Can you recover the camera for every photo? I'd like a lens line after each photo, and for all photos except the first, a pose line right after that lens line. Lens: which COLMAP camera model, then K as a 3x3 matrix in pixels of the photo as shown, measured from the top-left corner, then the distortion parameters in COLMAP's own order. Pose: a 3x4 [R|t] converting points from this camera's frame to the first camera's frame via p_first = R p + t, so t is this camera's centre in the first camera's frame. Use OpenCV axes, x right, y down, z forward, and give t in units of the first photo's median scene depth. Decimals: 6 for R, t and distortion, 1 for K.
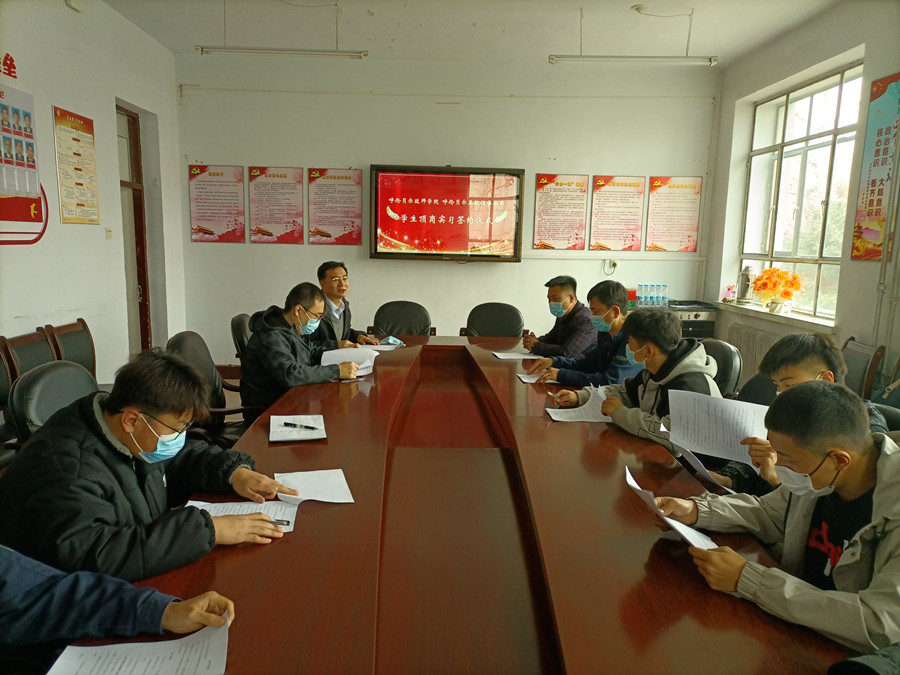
lens RADIAL K [[686.6, 0, 443.5], [0, 686.6, 350.8], [0, 0, 1]] dist [0.004987, 0.001994]
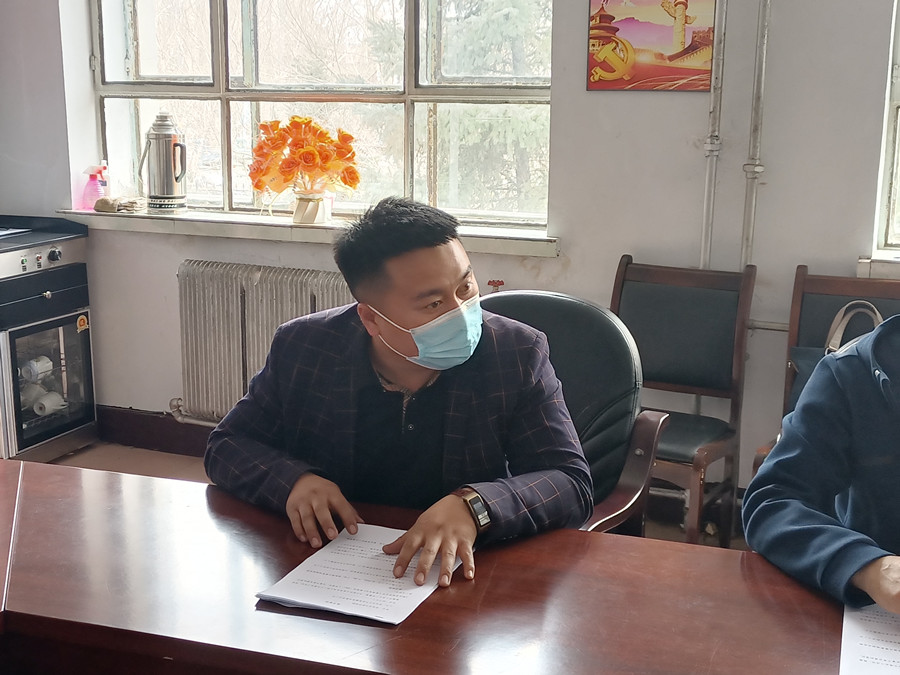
lens RADIAL K [[1165.1, 0, 450.0], [0, 1165.1, 337.5], [0, 0, 1]] dist [0.007898, 0.009265]
pose [[0.379515, -0.210261, 0.900976, -0.121140], [0.146036, 0.975239, 0.166077, -0.078706], [-0.913587, 0.068546, 0.400824, 0.542103]]
